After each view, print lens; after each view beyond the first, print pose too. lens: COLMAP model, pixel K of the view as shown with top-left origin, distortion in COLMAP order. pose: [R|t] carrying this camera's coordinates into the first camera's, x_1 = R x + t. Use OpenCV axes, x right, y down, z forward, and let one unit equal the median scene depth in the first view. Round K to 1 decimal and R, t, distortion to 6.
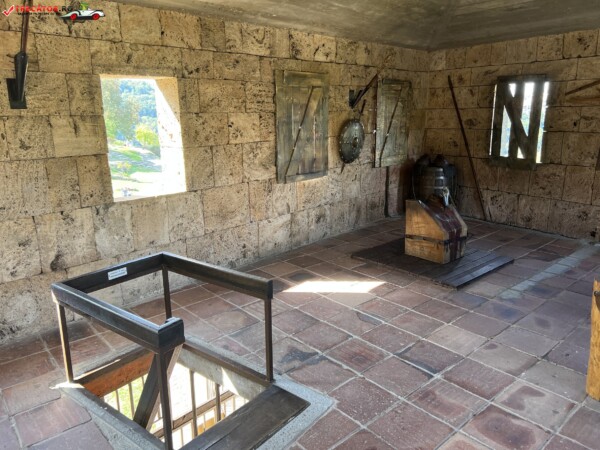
lens RADIAL K [[455.3, 0, 298.3], [0, 455.3, 222.8], [0, 0, 1]] dist [0.056055, -0.058273]
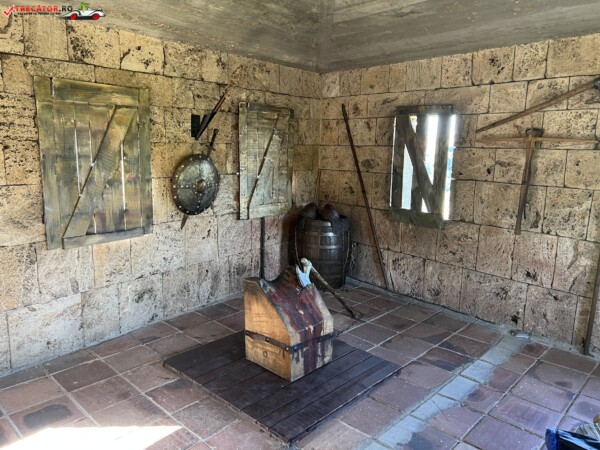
lens RADIAL K [[453.2, 0, 300.0], [0, 453.2, 225.0], [0, 0, 1]] dist [0.049823, -0.056232]
pose [[0.995579, 0.015530, 0.092636, 0.225028], [-0.009778, 0.998014, -0.062227, -0.076891], [-0.093418, 0.061046, 0.993754, 0.293749]]
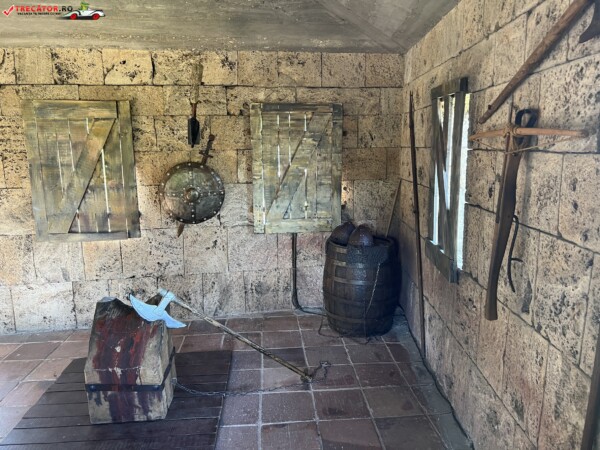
lens RADIAL K [[453.2, 0, 300.0], [0, 453.2, 225.0], [0, 0, 1]] dist [0.049823, -0.056232]
pose [[0.794640, 0.110245, -0.596986, 0.704878], [-0.142529, 0.989766, -0.006938, -0.157362], [0.590112, 0.090600, 0.802221, 0.573655]]
